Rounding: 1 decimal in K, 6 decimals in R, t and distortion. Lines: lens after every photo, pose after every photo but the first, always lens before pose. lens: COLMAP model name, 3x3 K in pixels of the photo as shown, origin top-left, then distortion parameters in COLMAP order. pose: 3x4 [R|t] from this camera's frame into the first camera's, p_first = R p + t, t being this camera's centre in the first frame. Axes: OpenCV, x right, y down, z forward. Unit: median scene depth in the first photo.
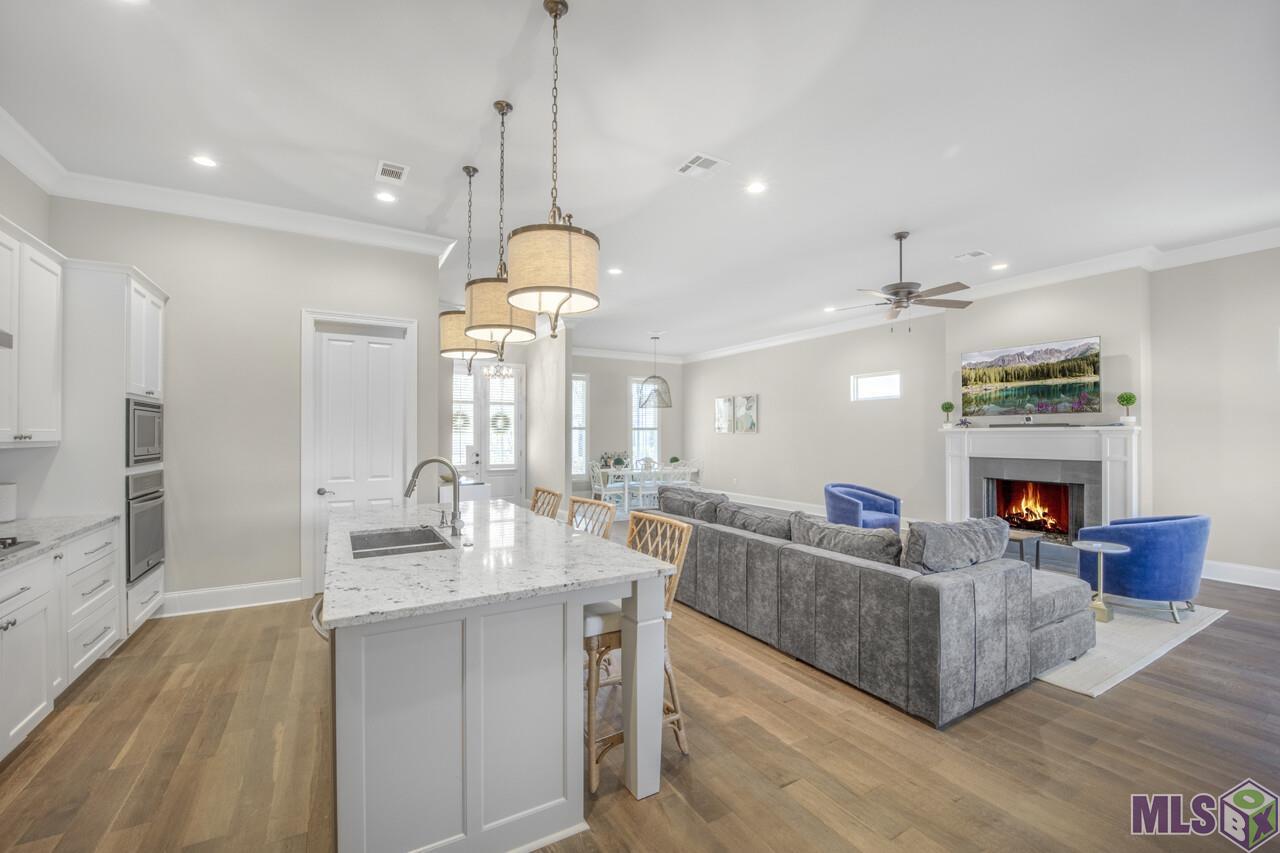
lens RADIAL K [[528.2, 0, 642.0], [0, 528.2, 431.2], [0, 0, 1]] dist [-0.018252, -0.000163]
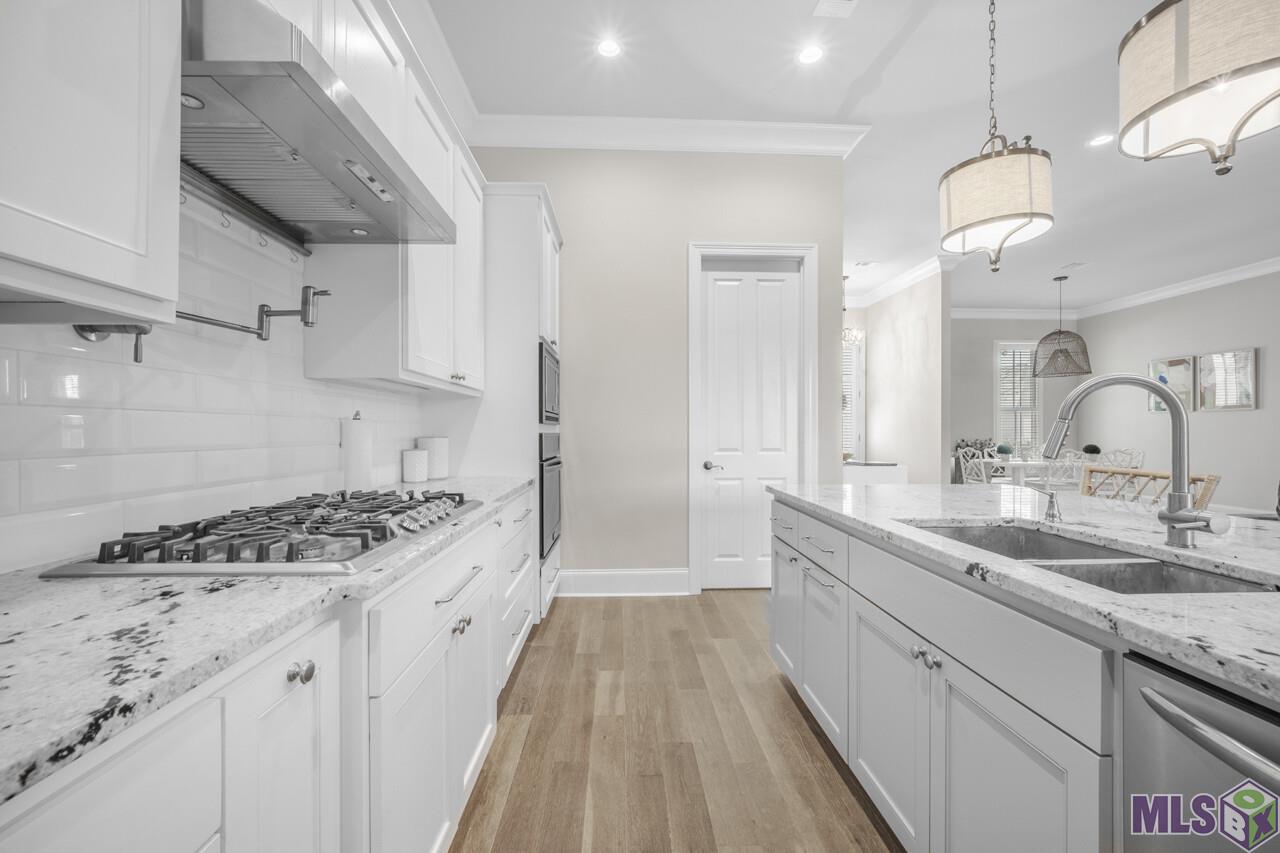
lens RADIAL K [[520.4, 0, 639.9], [0, 520.4, 431.0], [0, 0, 1]] dist [0.006487, 0.000034]
pose [[0.881505, 0.000212, -0.472175, -0.376801], [0.003102, 0.999976, 0.006240, 0.066237], [0.472165, -0.006965, 0.881483, 0.271685]]
